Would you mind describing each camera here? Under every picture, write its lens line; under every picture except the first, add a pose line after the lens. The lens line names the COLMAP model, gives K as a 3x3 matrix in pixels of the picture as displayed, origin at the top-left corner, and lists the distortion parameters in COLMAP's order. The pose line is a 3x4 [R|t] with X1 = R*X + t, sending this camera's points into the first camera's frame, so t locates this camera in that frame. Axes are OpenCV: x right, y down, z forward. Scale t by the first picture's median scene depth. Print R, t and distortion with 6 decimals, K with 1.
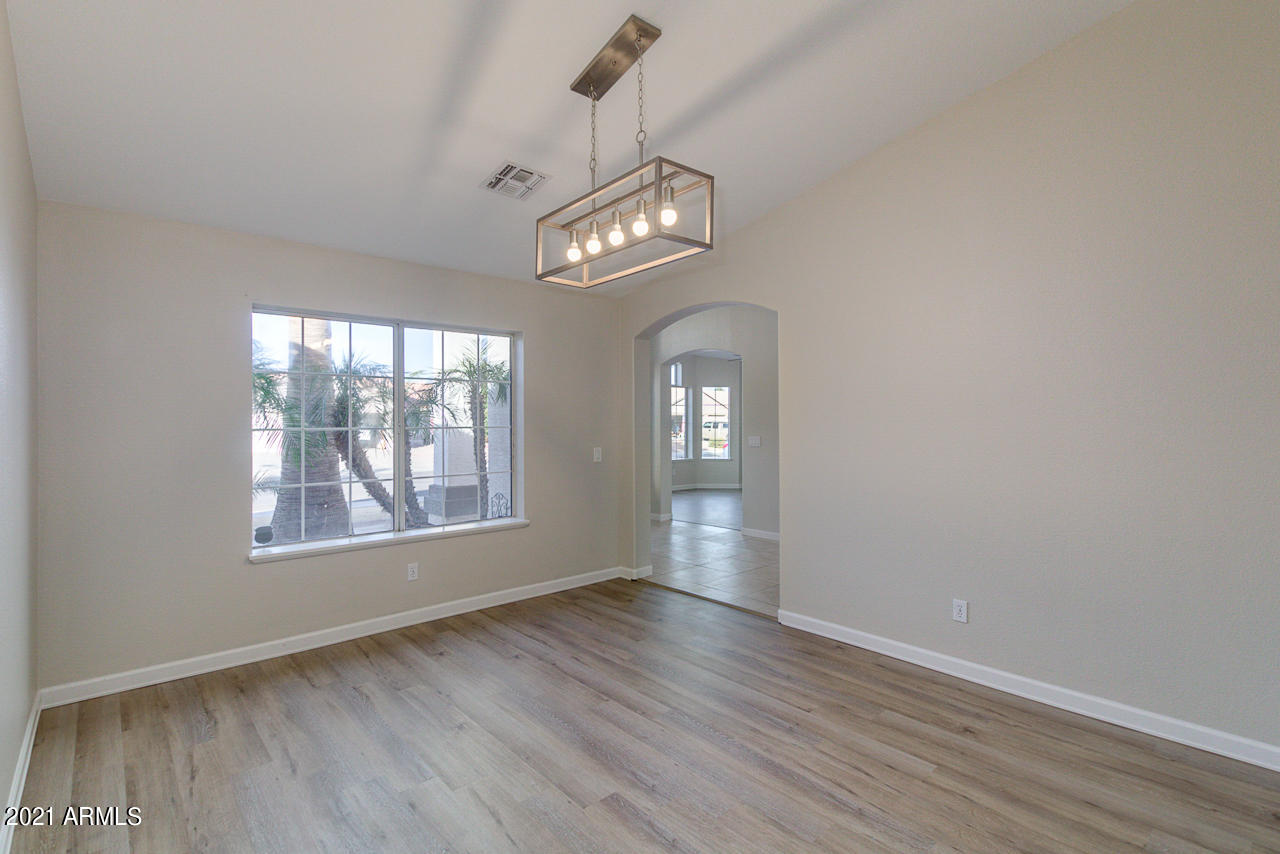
lens RADIAL K [[599.2, 0, 640.8], [0, 599.2, 425.7], [0, 0, 1]] dist [0.010061, -0.000620]
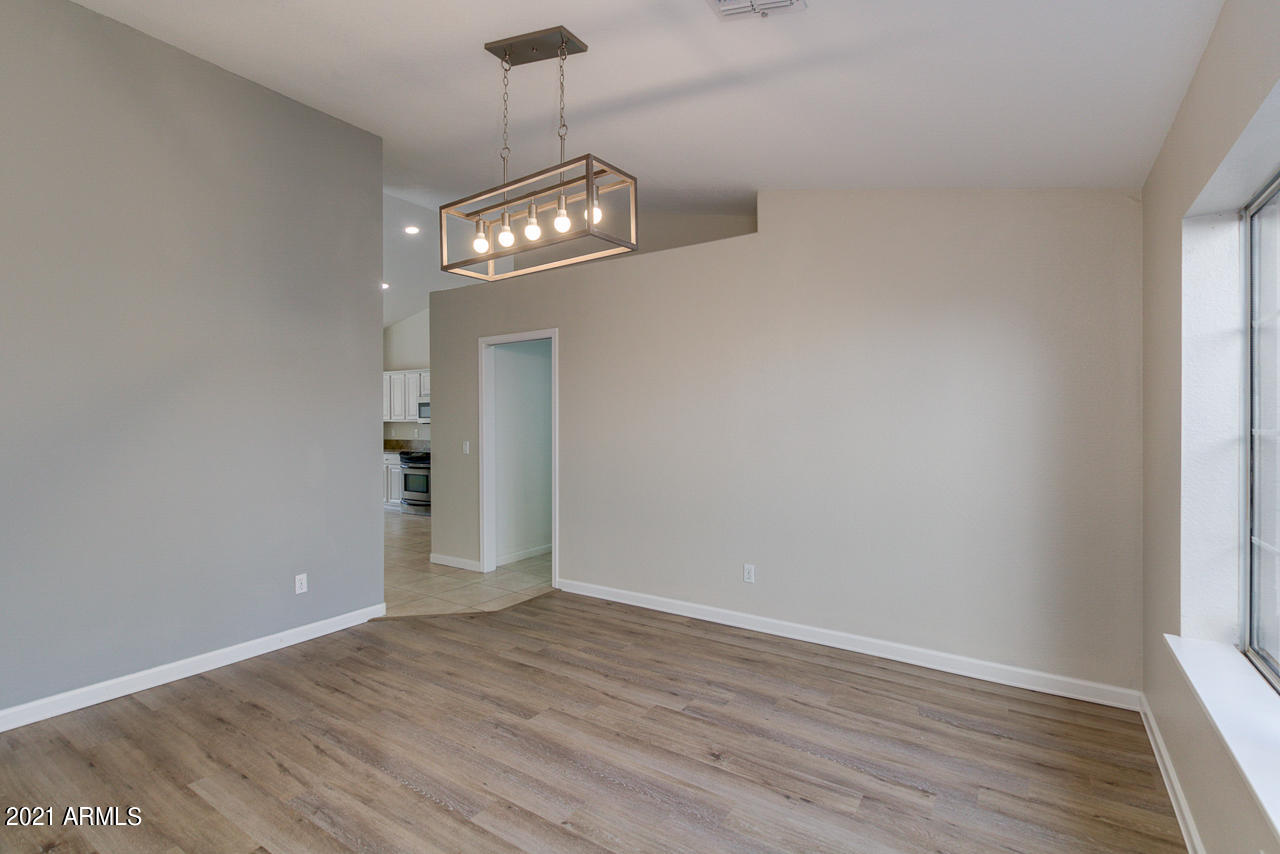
lens RADIAL K [[599.2, 0, 636.3], [0, 599.2, 420.8], [0, 0, 1]] dist [0.010061, -0.000620]
pose [[-0.969647, 0.004840, -0.244461, 0.036601], [0.003442, 0.999975, 0.006145, -0.009487], [0.244485, 0.005117, -0.969640, 1.993793]]
